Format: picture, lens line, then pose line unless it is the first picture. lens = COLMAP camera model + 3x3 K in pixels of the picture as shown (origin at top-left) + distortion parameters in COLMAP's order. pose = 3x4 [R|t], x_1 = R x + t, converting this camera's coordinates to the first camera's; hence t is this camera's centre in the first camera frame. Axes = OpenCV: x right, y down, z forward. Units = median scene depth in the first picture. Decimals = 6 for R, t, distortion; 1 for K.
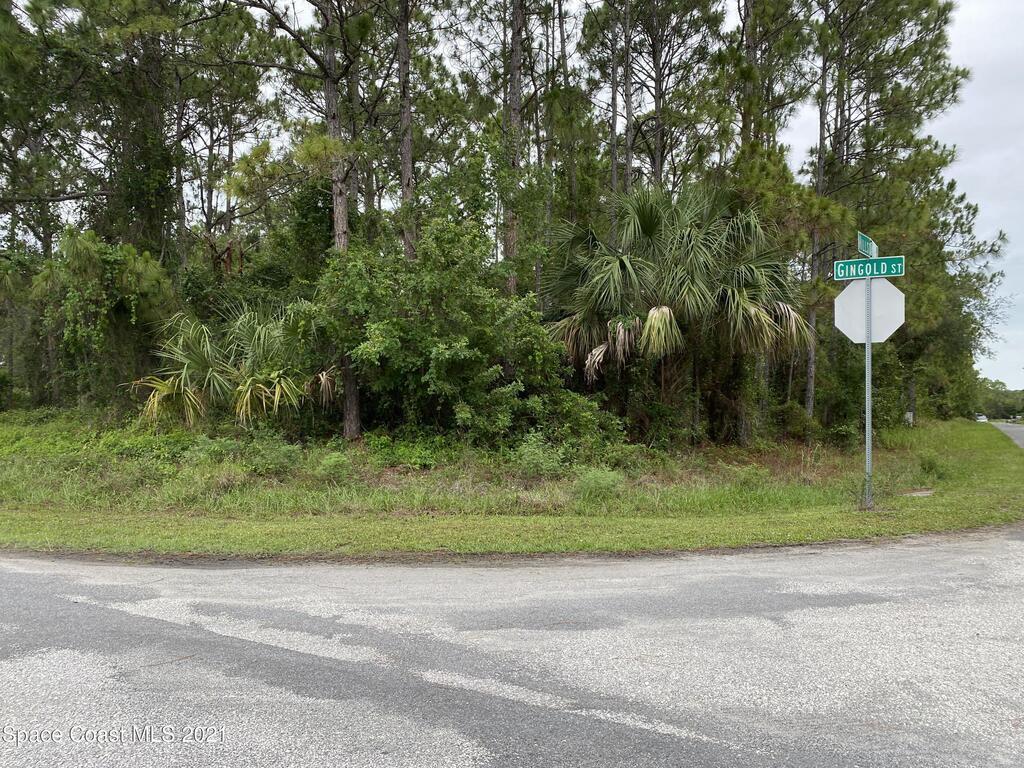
lens RADIAL K [[778.4, 0, 511.7], [0, 778.4, 376.5], [0, 0, 1]] dist [0.031638, -0.032409]
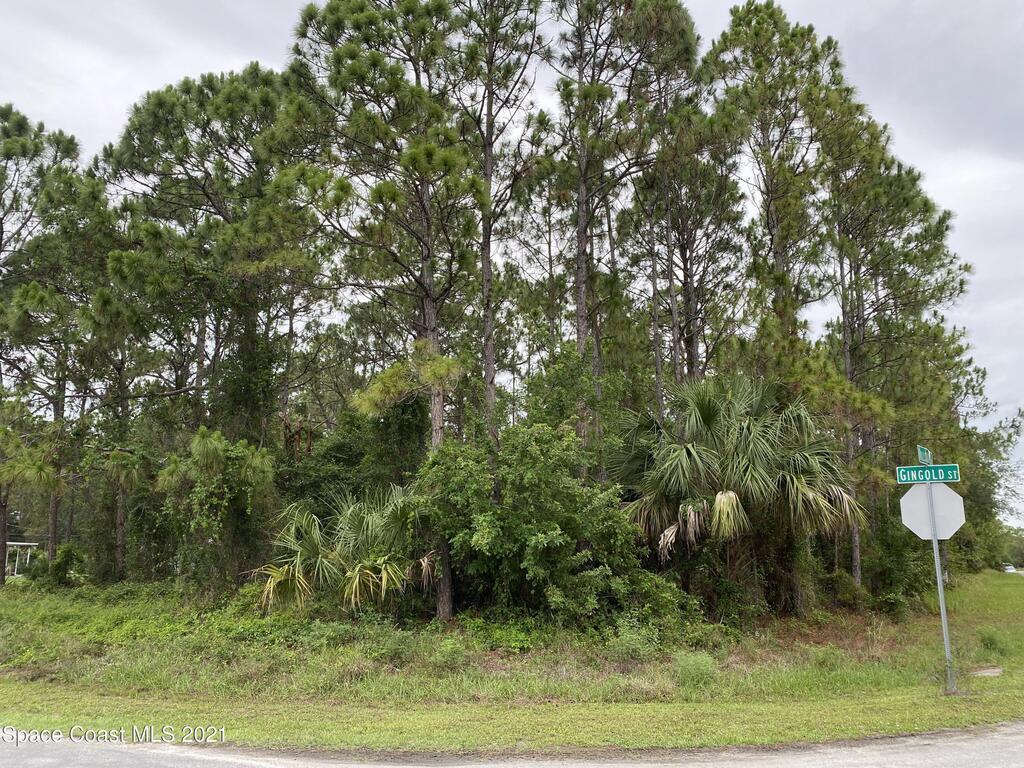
lens RADIAL K [[778.4, 0, 520.4], [0, 778.4, 373.0], [0, 0, 1]] dist [0.031638, -0.032409]
pose [[0.999937, -0.011178, -0.000610, -0.098251], [0.010850, 0.981134, -0.193023, -0.044739], [0.002756, 0.193004, 0.981194, -0.116243]]
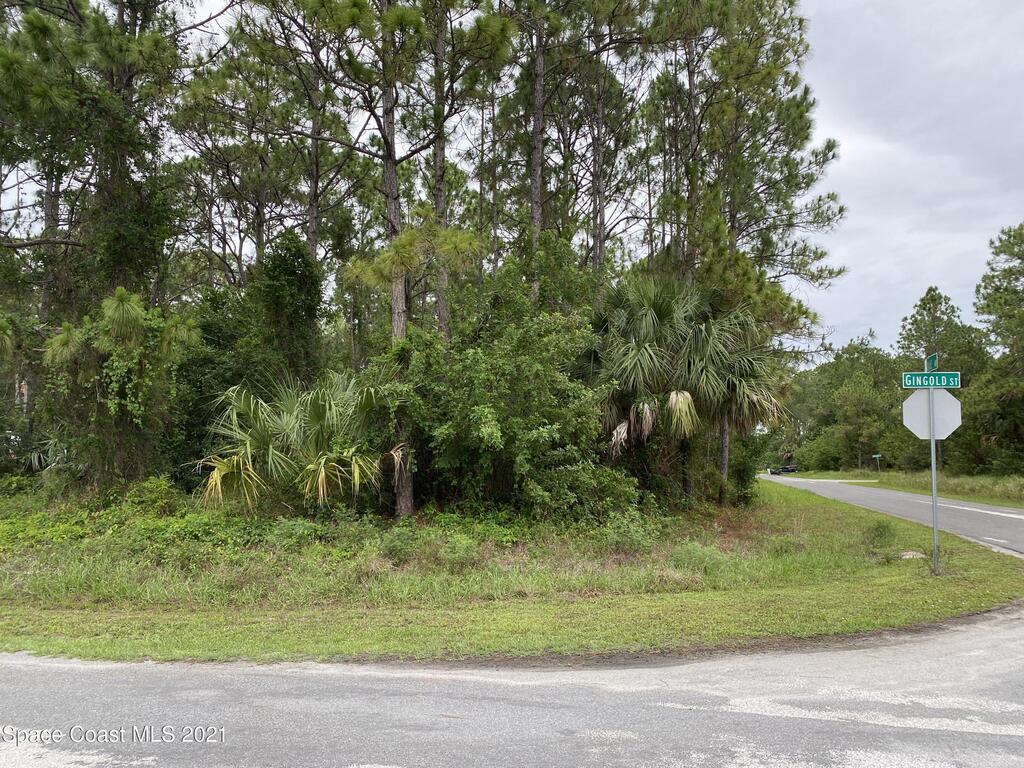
lens RADIAL K [[778.4, 0, 521.4], [0, 778.4, 381.9], [0, 0, 1]] dist [0.031638, -0.032409]
pose [[0.955432, 0.029527, 0.293730, -0.363047], [-0.013142, 0.998253, -0.057600, -0.035999], [-0.294918, 0.051173, 0.954151, -0.005968]]
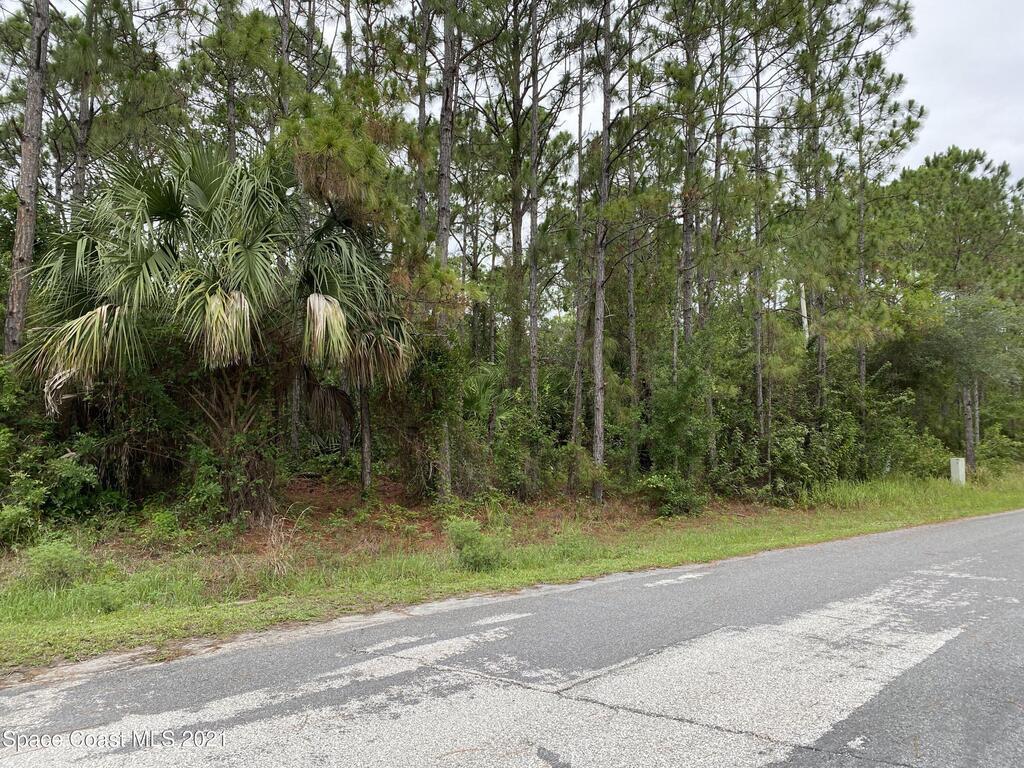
lens RADIAL K [[778.4, 0, 508.9], [0, 778.4, 379.8], [0, 0, 1]] dist [0.031638, -0.032409]
pose [[0.977744, -0.030375, -0.207589, 0.686900], [0.017826, 0.997914, -0.062053, 0.025304], [0.209041, 0.056971, 0.976246, 0.399090]]
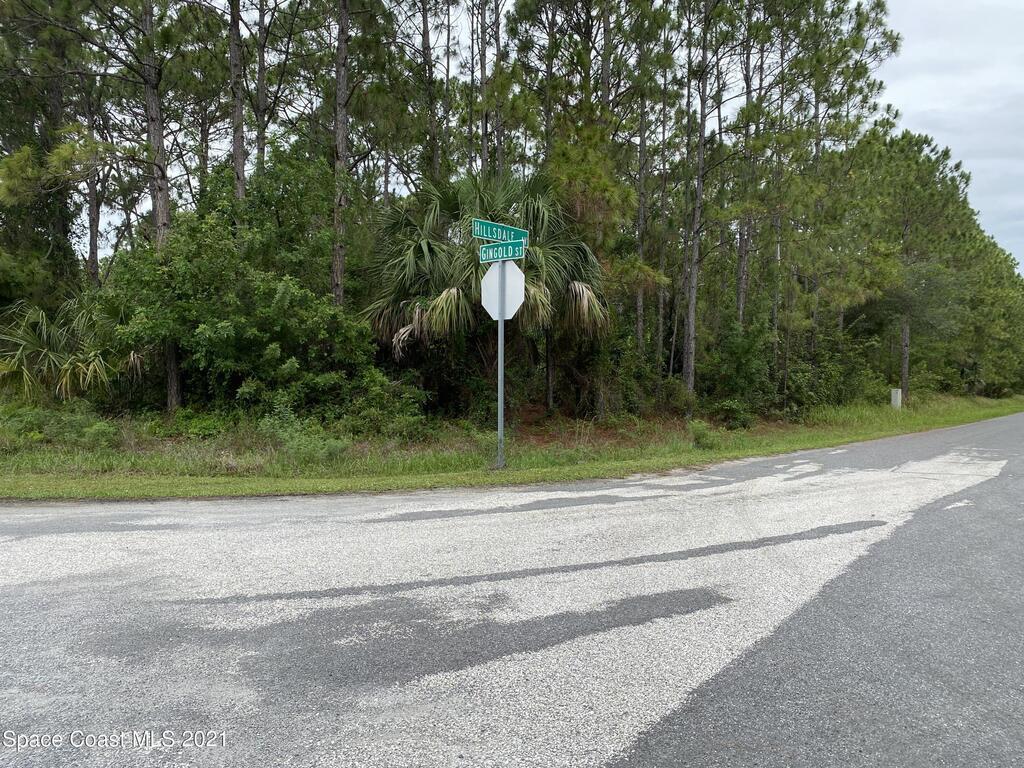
lens RADIAL K [[778.4, 0, 518.4], [0, 778.4, 380.6], [0, 0, 1]] dist [0.031638, -0.032409]
pose [[0.995182, -0.005434, -0.097895, 0.389901], [0.008418, 0.999512, 0.030092, 0.006420], [0.097684, -0.030771, 0.994742, -0.058166]]
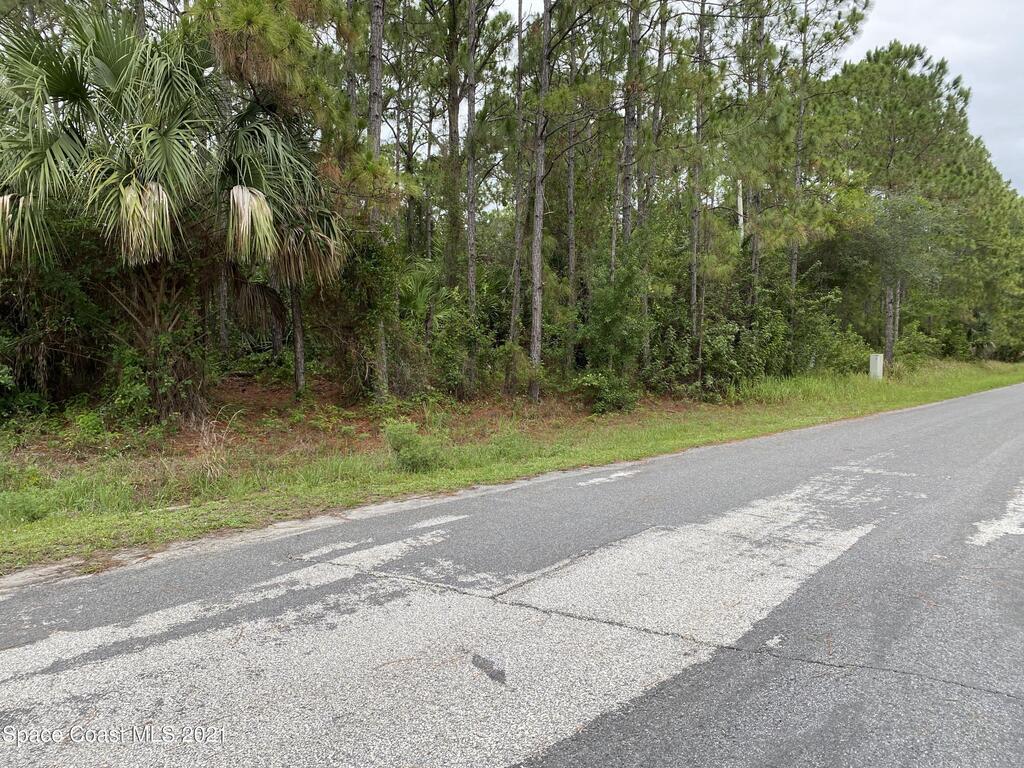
lens RADIAL K [[778.4, 0, 507.1], [0, 778.4, 377.6], [0, 0, 1]] dist [0.031638, -0.032409]
pose [[0.991053, -0.005583, -0.133349, 0.686335], [0.015172, 0.997361, 0.071002, 0.019631], [0.132601, -0.072390, 0.988522, 0.405495]]
